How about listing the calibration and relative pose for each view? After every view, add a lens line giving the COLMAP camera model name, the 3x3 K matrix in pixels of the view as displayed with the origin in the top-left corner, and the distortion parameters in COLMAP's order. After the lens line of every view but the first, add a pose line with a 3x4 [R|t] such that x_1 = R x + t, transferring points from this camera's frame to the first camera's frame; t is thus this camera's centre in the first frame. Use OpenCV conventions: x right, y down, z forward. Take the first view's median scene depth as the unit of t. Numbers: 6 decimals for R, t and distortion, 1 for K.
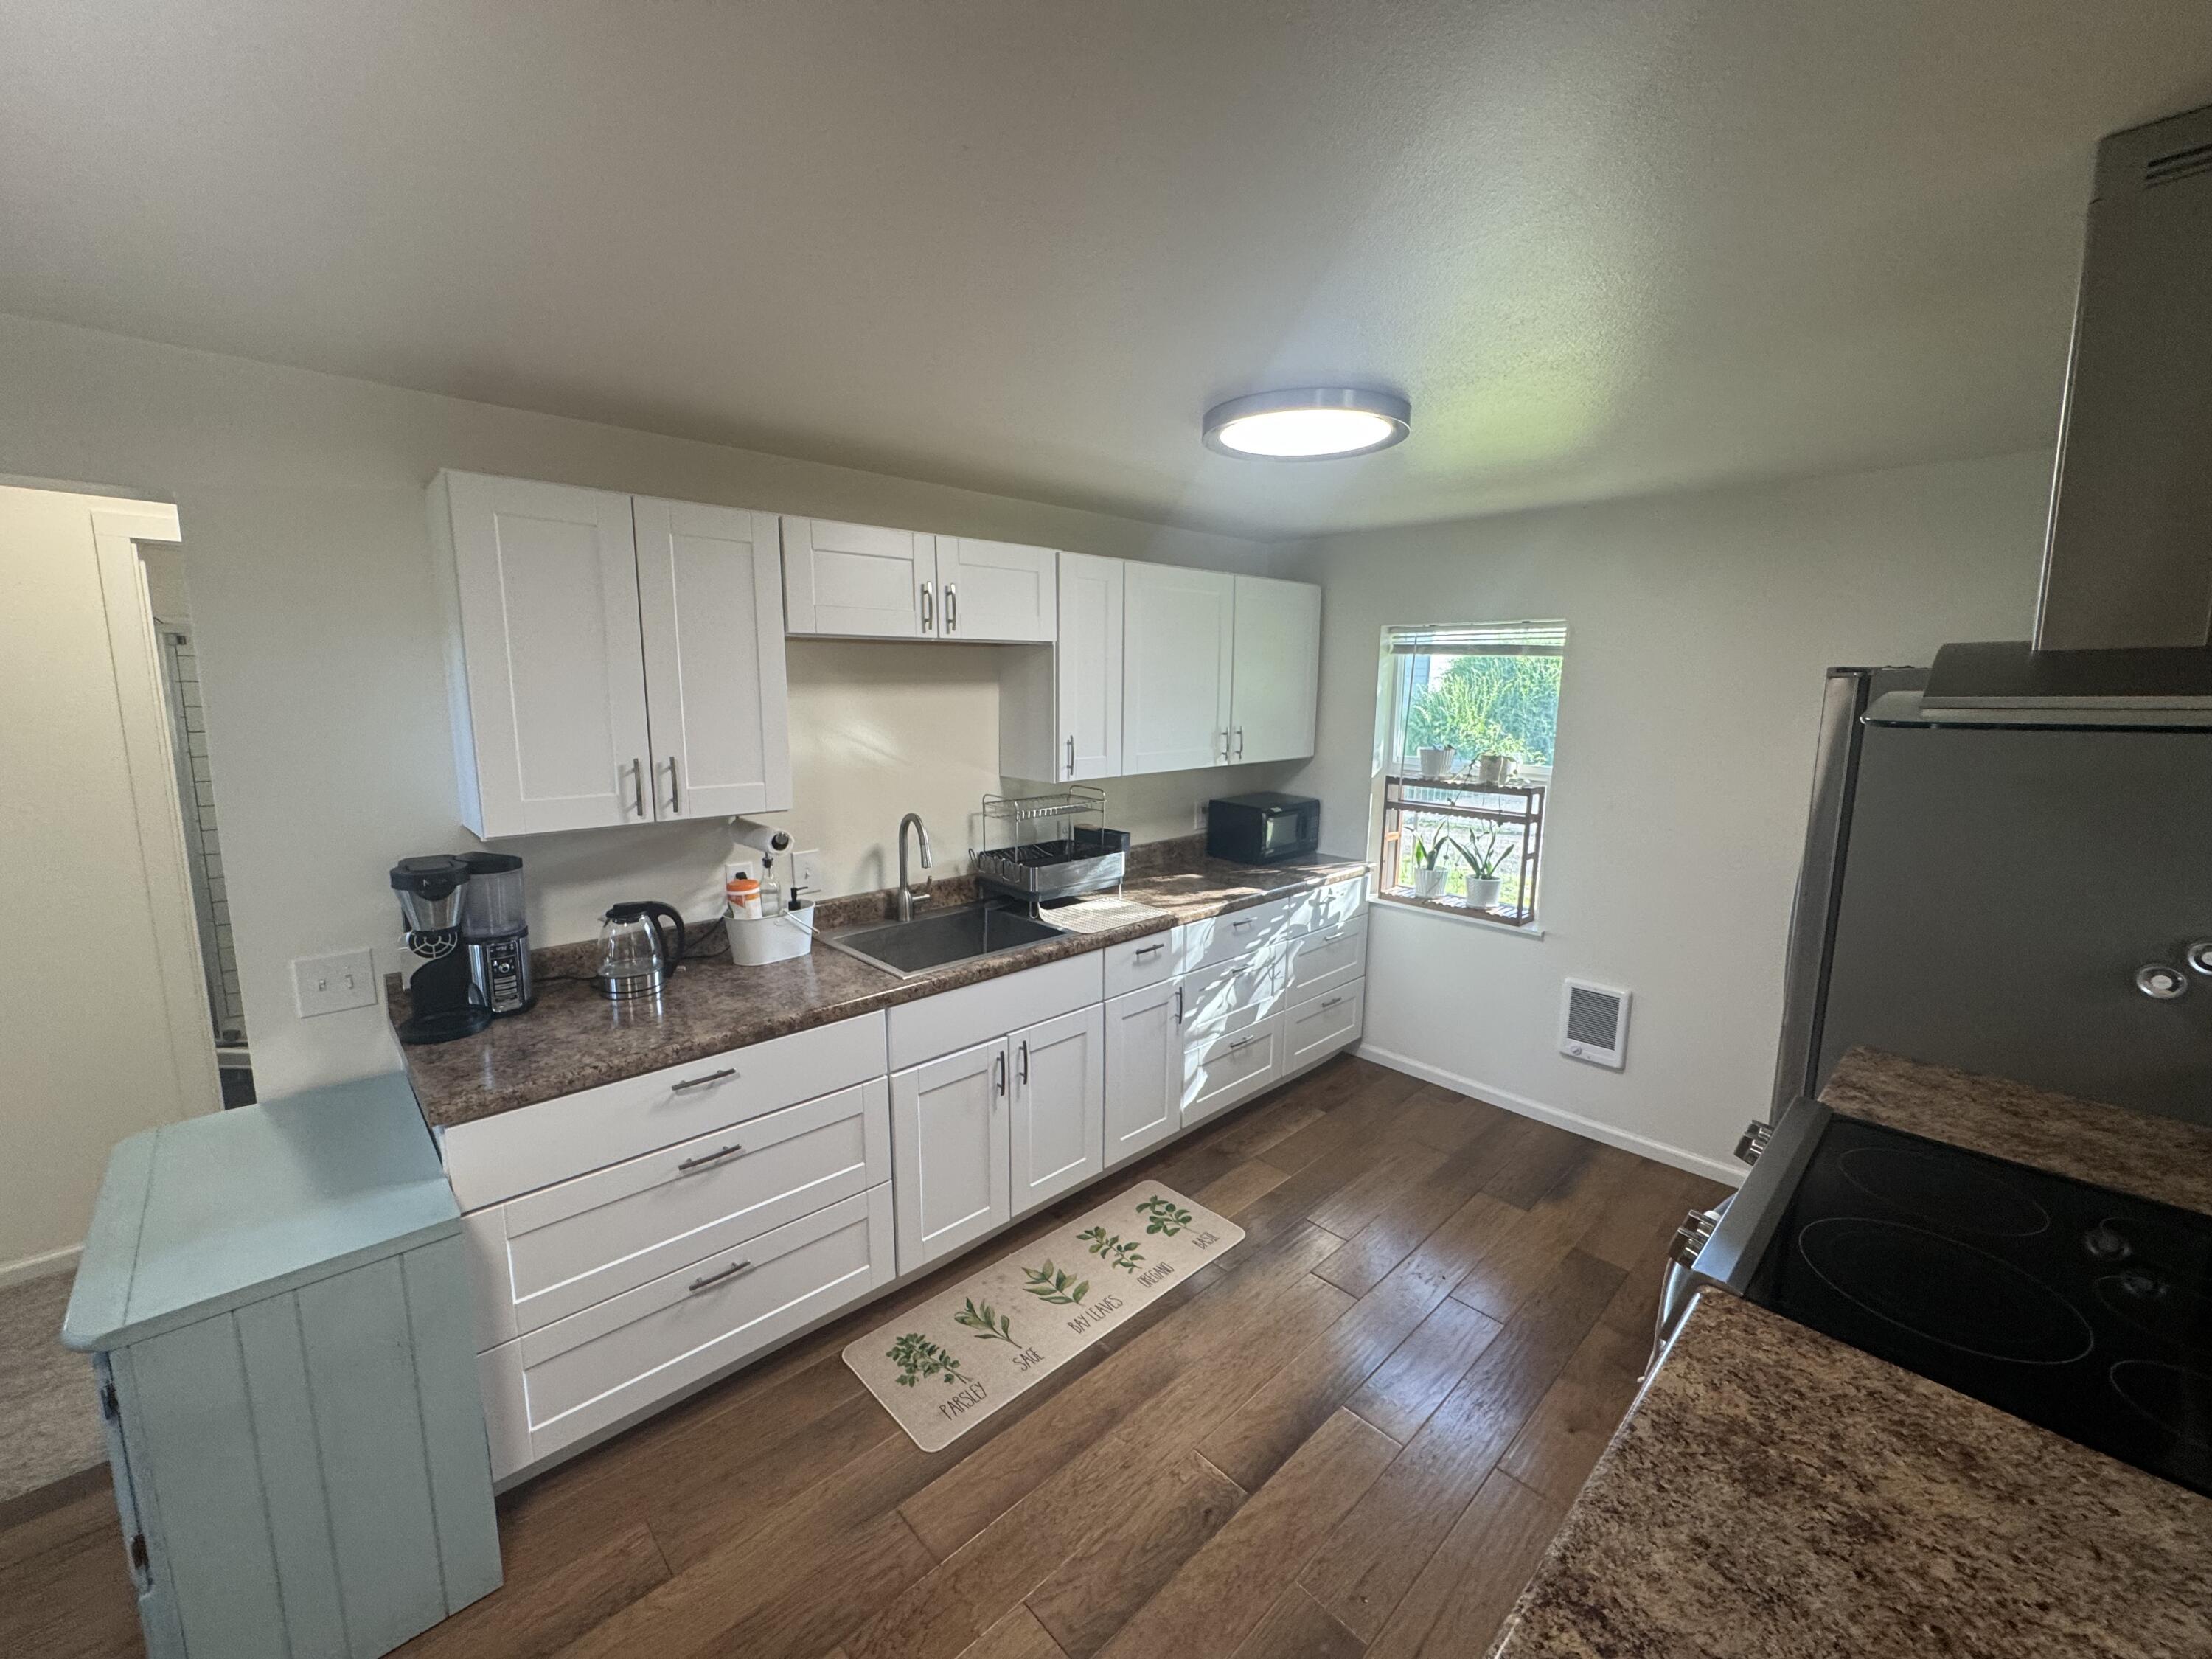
lens RADIAL K [[887.2, 0, 1107.2], [0, 887.2, 827.7], [0, 0, 1]] dist [-0.002546, -0.000400]
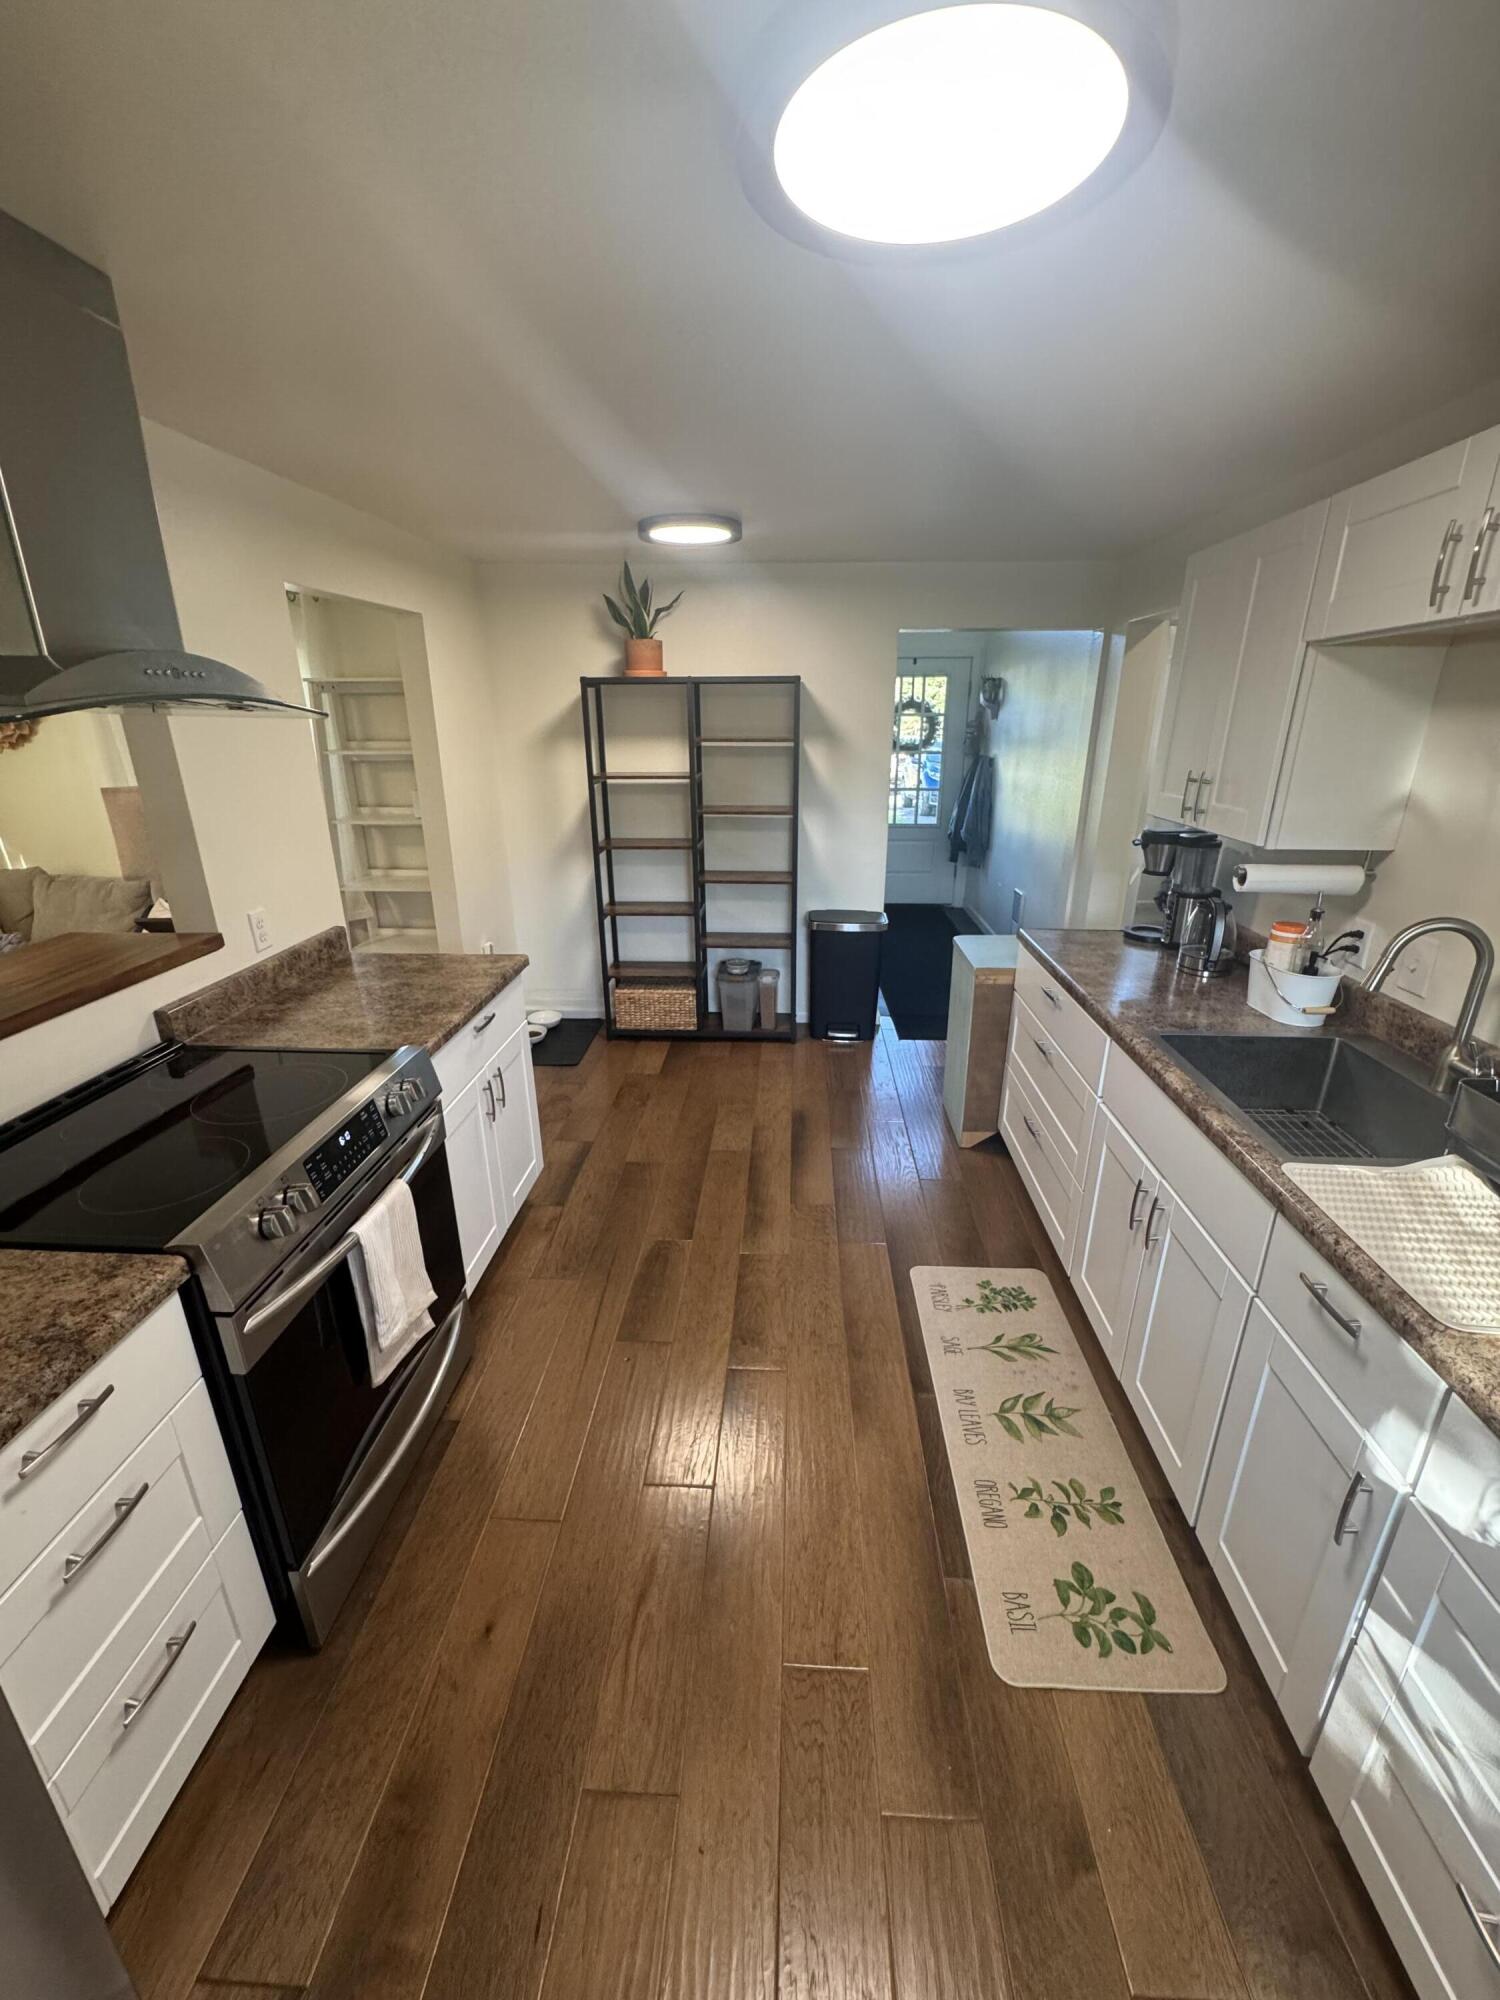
lens RADIAL K [[802.1, 0, 750.5], [0, 802.1, 1001.4], [0, 0, 1]] dist [-0.002546, -0.000400]
pose [[-0.732461, 0.224035, -0.642891, 0.475594], [-0.113964, 0.890633, 0.440211, -0.143099], [0.671202, 0.395703, -0.626822, 0.958547]]
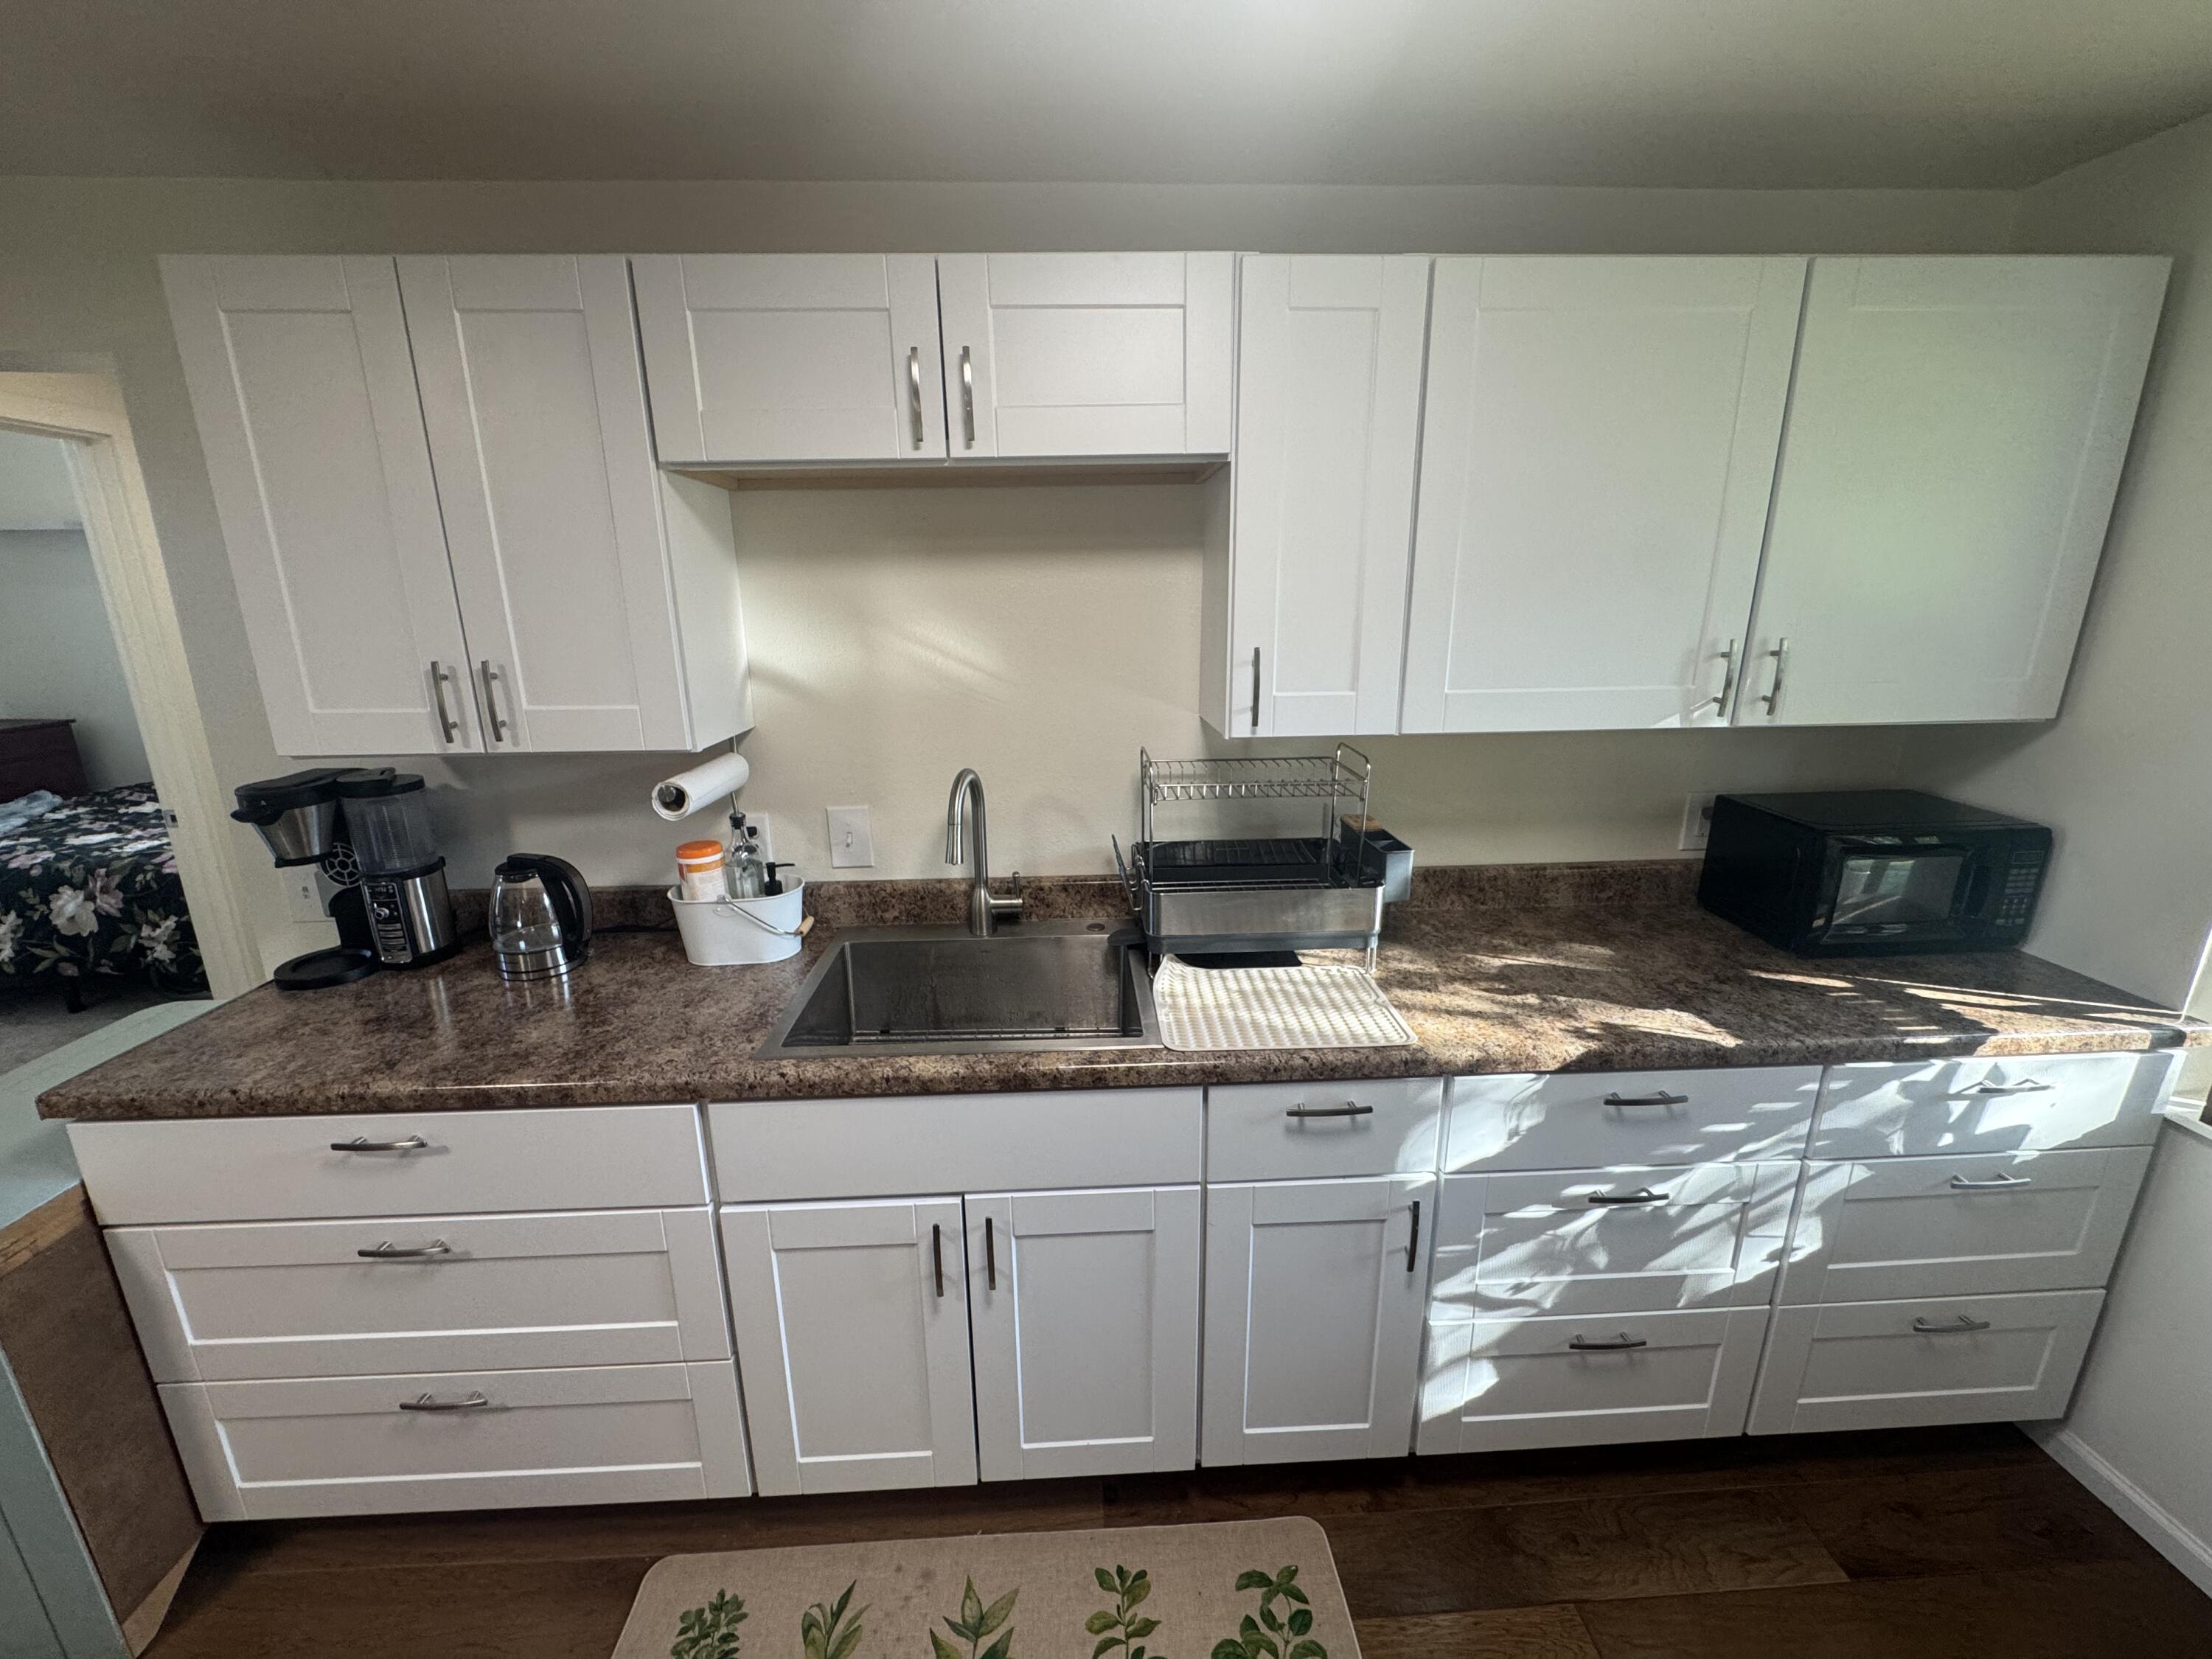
lens RADIAL K [[887.2, 0, 1110.3], [0, 887.2, 824.2], [0, 0, 1]] dist [-0.002546, -0.000400]
pose [[0.754541, 0.153432, -0.638065, 0.228400], [-0.092424, 0.987439, 0.128148, -0.060339], [0.649712, -0.037721, 0.759244, 0.550468]]
